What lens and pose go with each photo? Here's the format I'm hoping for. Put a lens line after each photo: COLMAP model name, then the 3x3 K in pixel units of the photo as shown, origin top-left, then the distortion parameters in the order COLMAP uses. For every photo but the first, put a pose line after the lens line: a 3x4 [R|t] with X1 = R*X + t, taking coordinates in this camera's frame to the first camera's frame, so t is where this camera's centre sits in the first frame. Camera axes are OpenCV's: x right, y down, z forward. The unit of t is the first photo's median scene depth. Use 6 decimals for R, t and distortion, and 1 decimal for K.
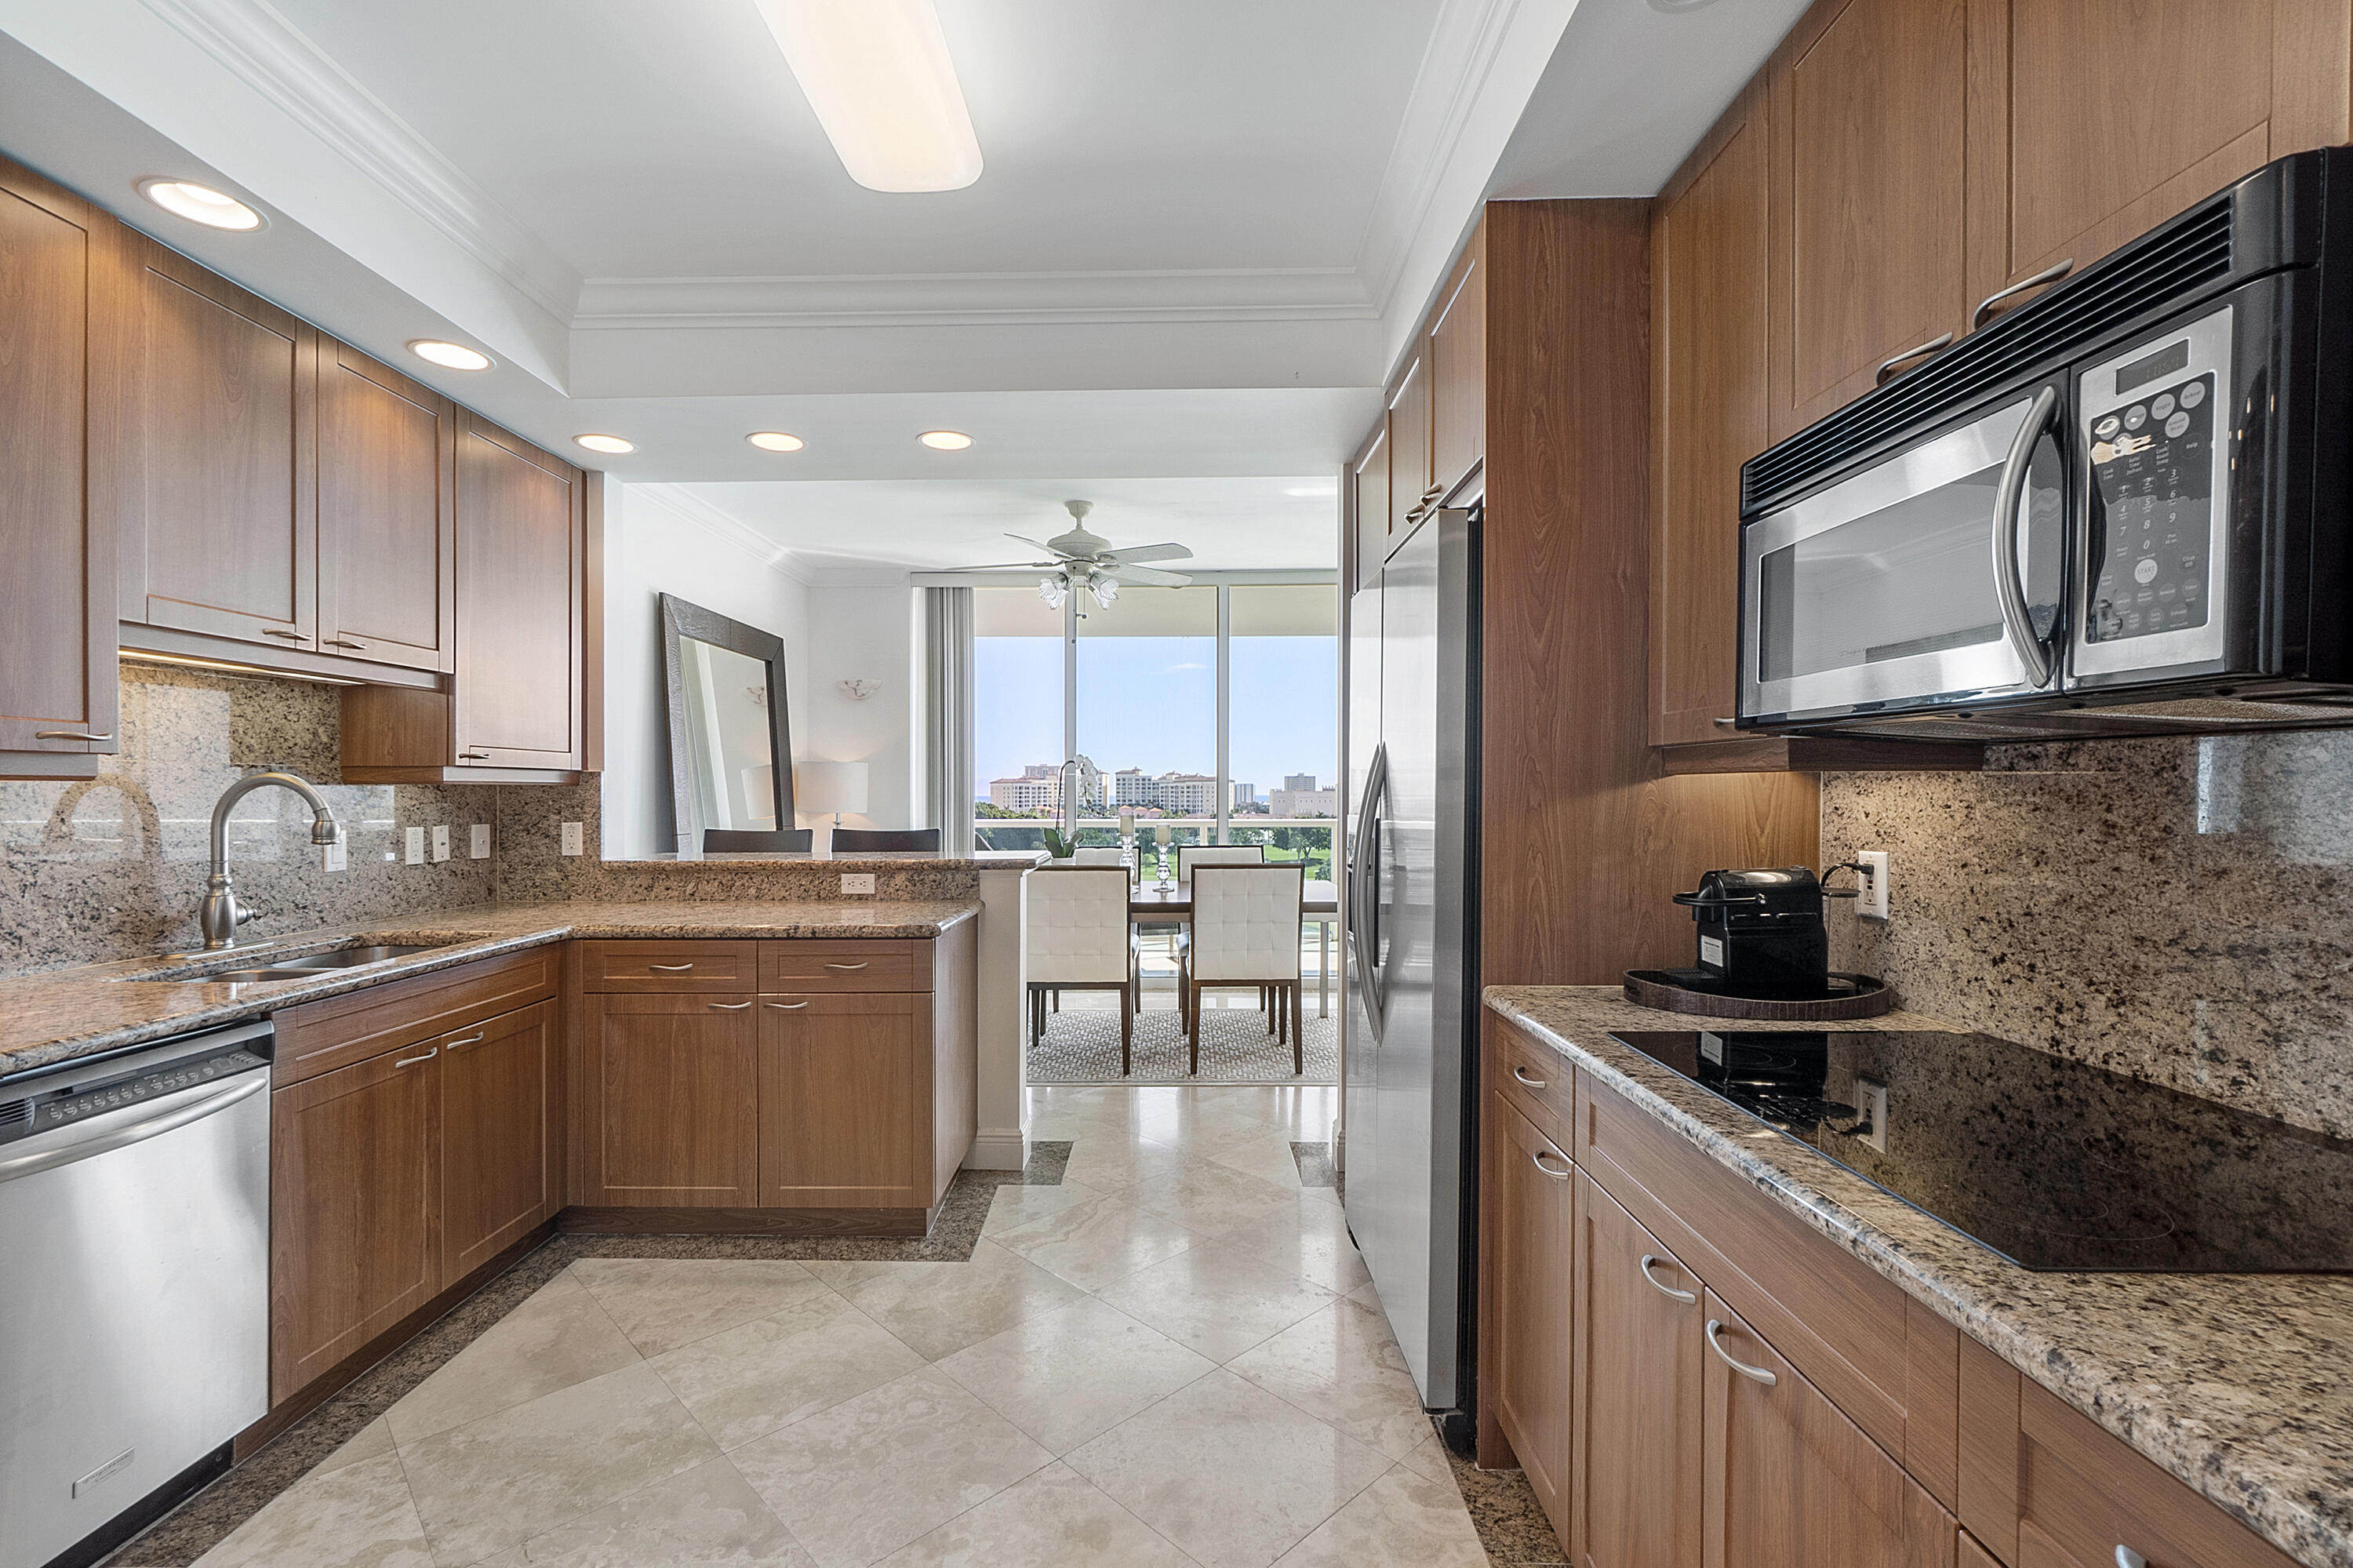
lens RADIAL K [[1026.0, 0, 1152.7], [0, 1026.0, 792.1], [0, 0, 1]] dist [-0.001390, 0.000114]
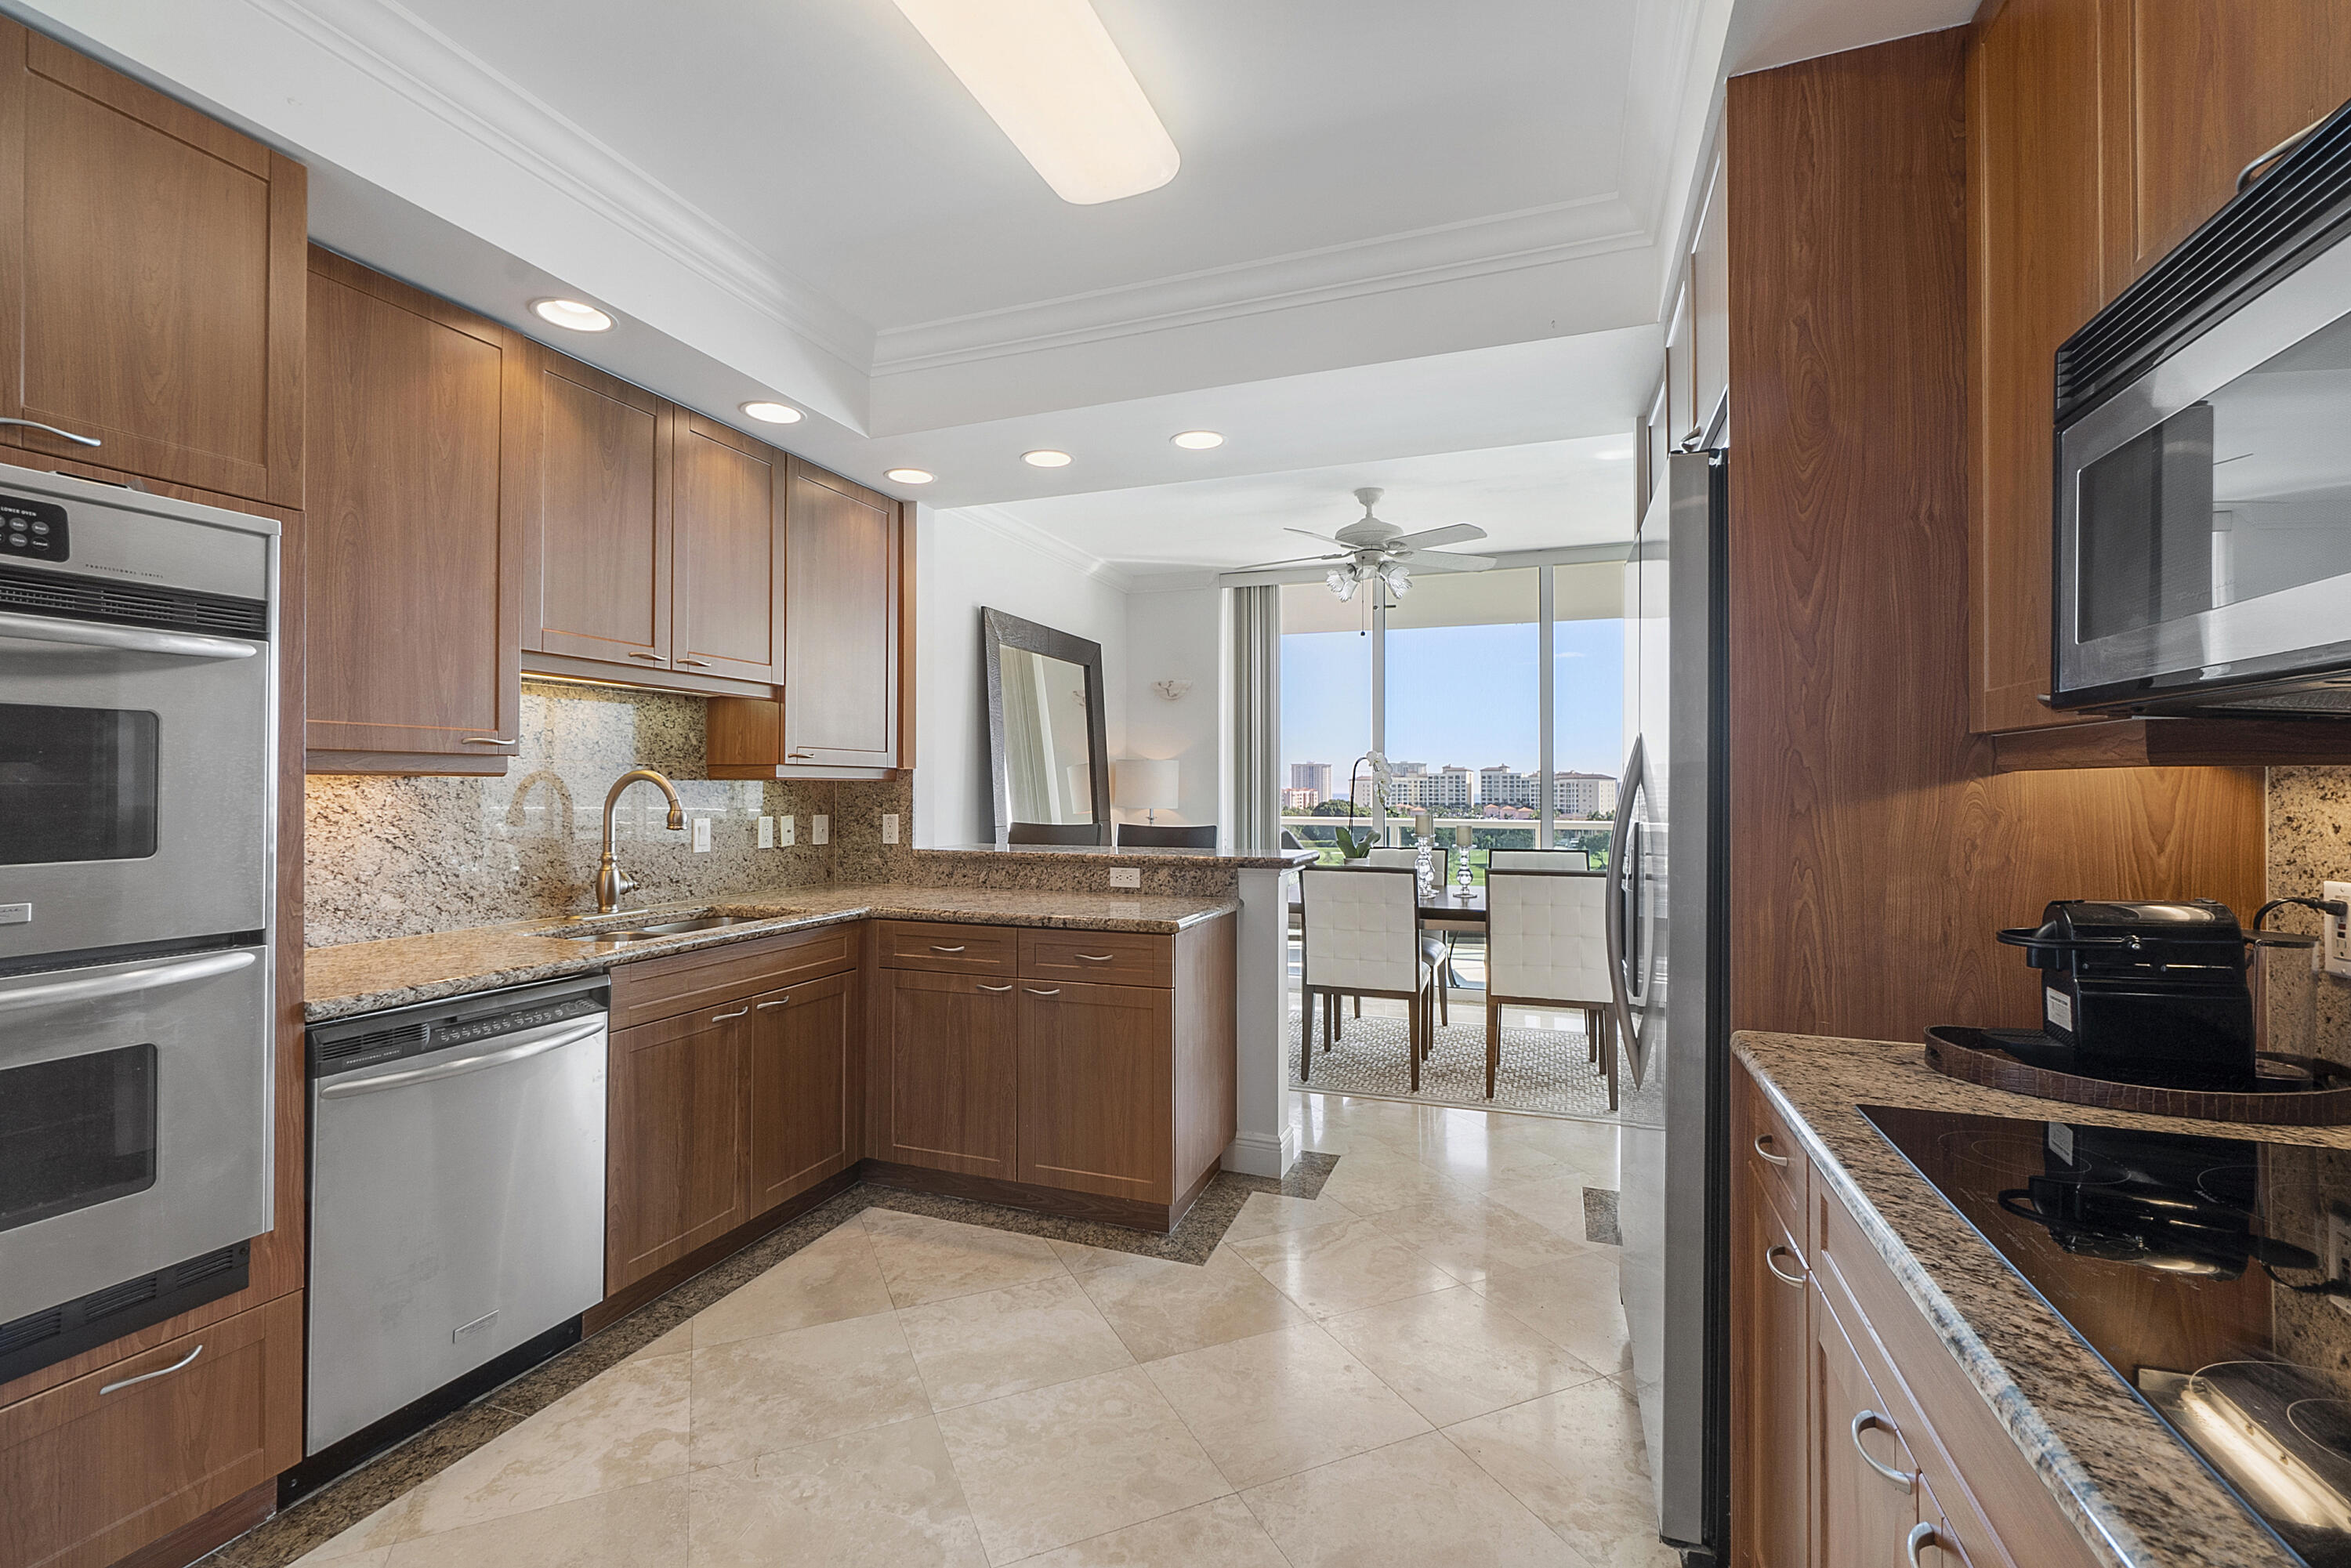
lens RADIAL K [[1025.1, 0, 1158.2], [0, 1025.1, 772.2], [0, 0, 1]] dist [-0.001390, 0.000114]
pose [[0.942230, 0.000000, -0.334966, 0.166515], [-0.005701, 0.999855, -0.016035, -0.000519], [0.334918, 0.017018, 0.942094, 0.076163]]
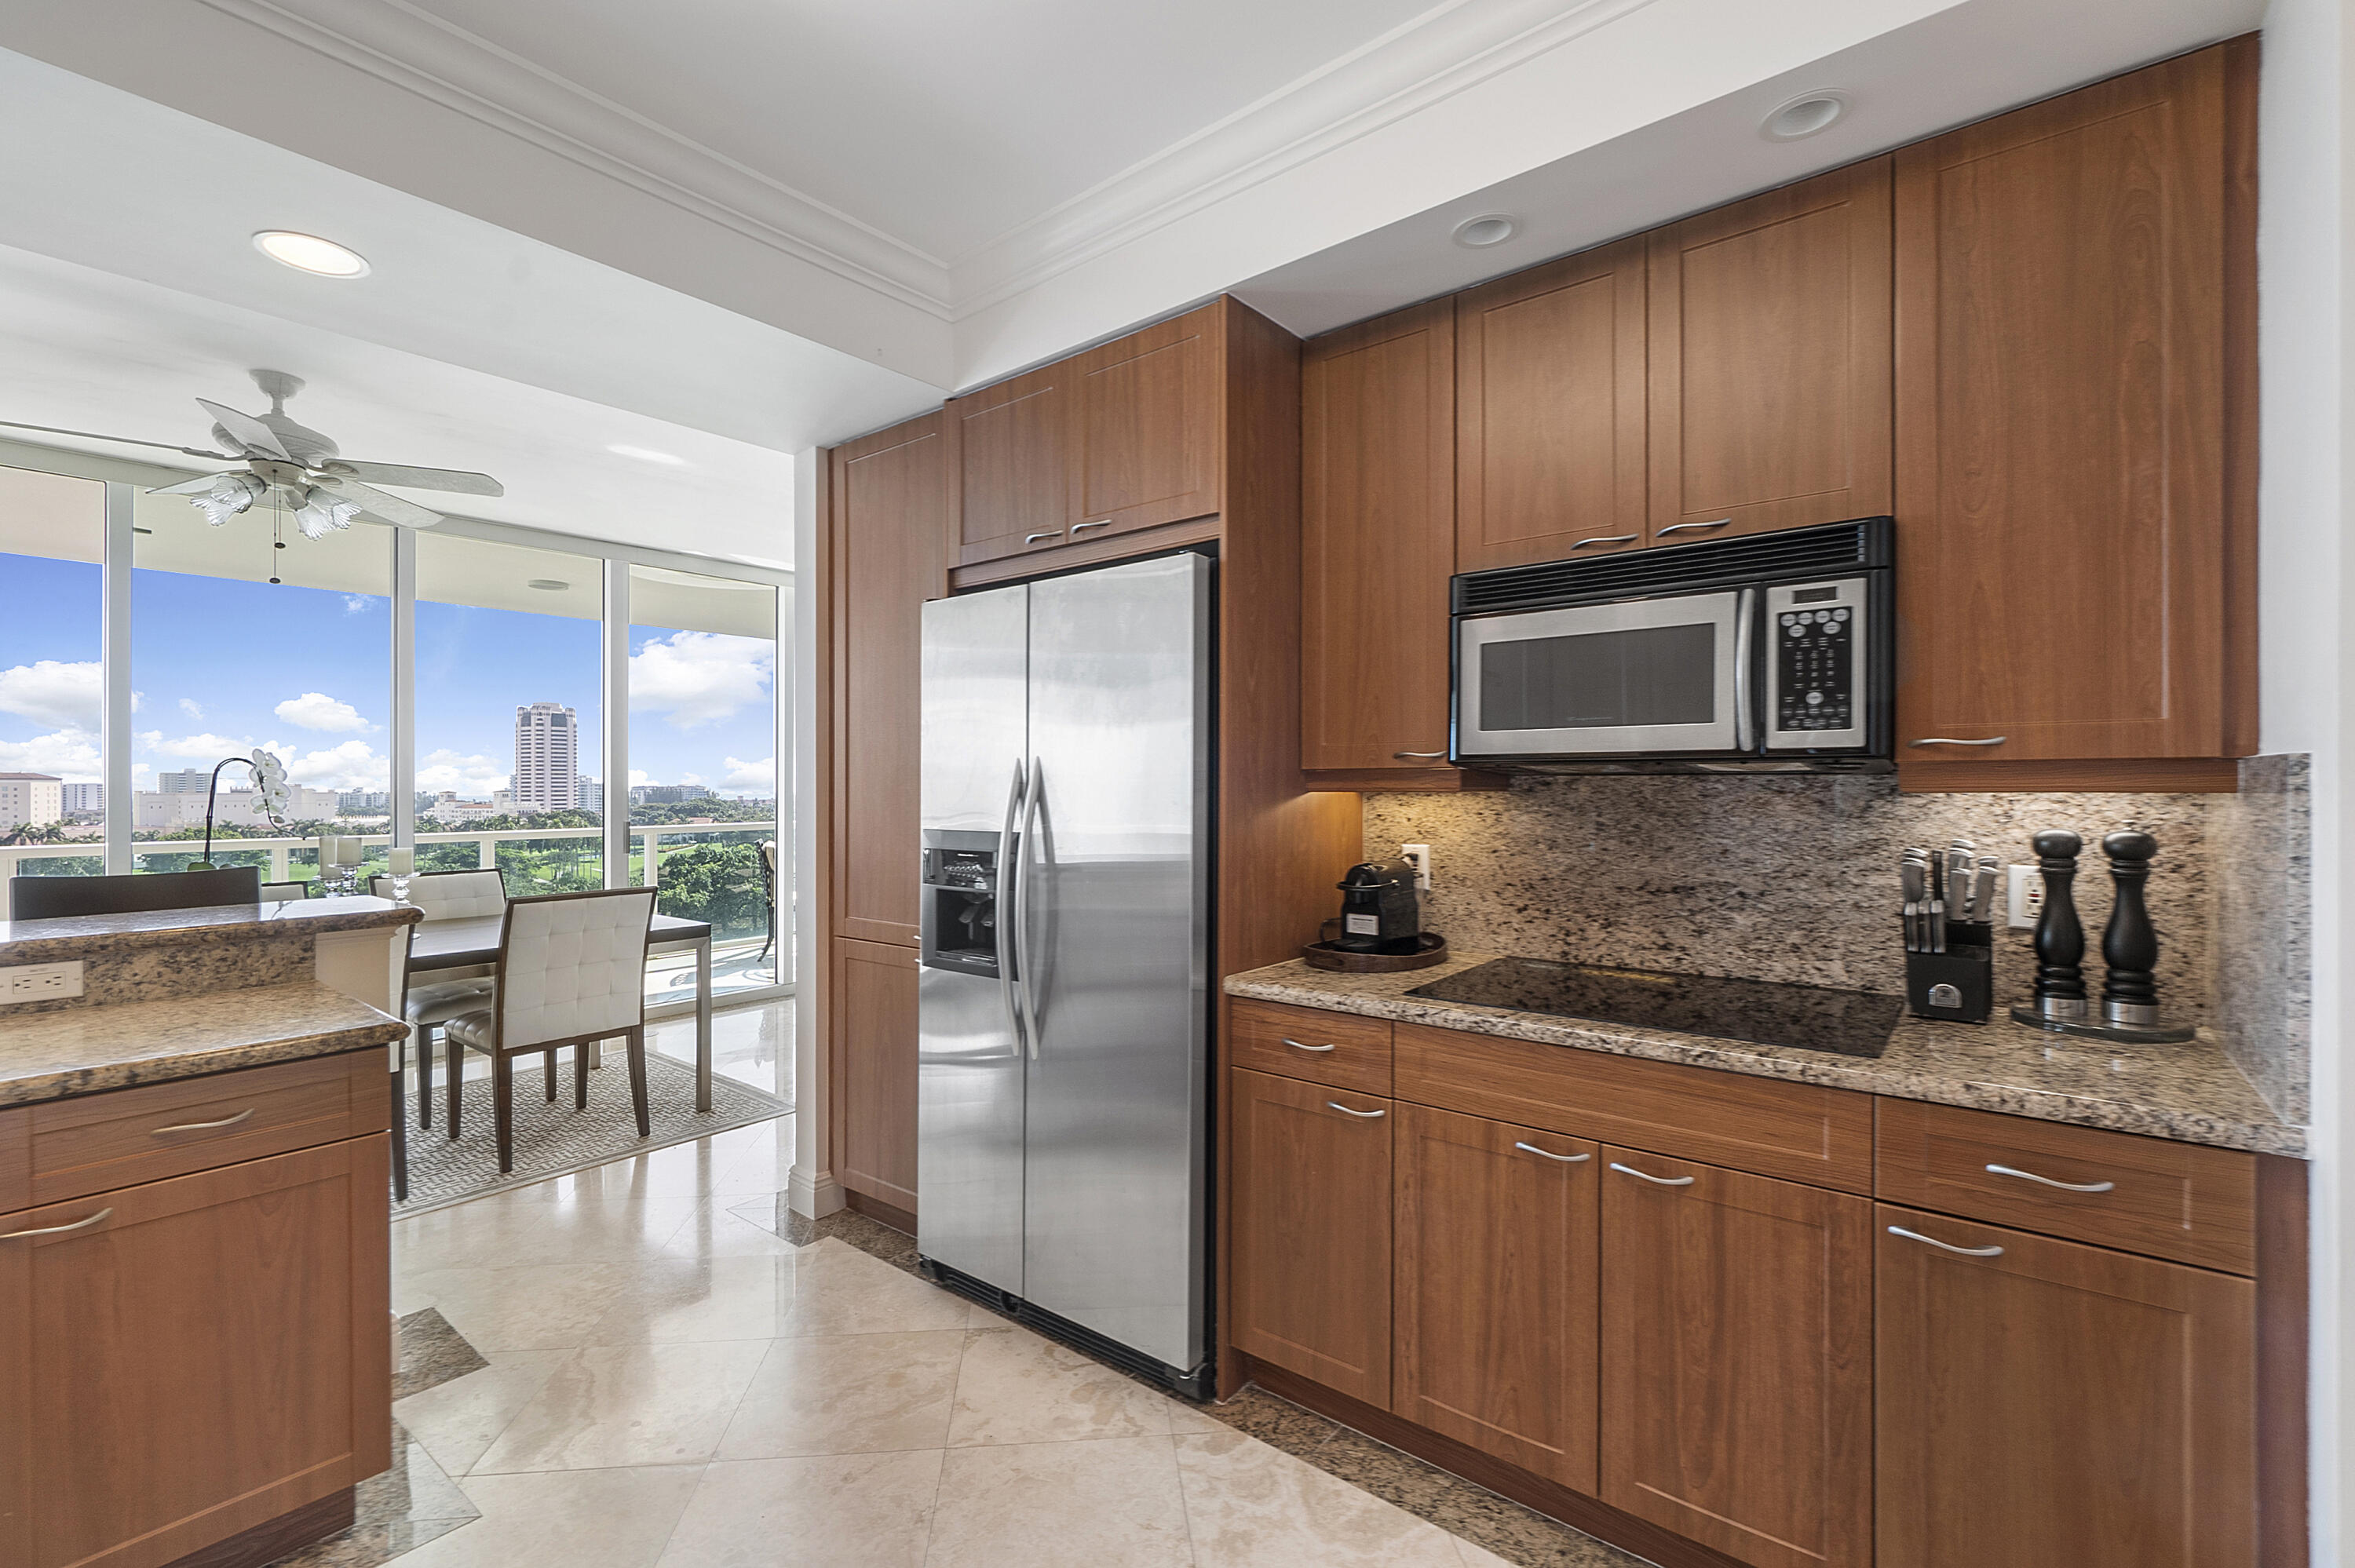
lens RADIAL K [[1026.7, 0, 1153.9], [0, 1026.7, 786.2], [0, 0, 1]] dist [-0.001390, 0.000114]
pose [[0.623244, -0.000274, 0.782027, -0.623207], [0.004848, 0.999982, -0.003513, -0.020588], [-0.782012, 0.005981, 0.623235, 0.349523]]
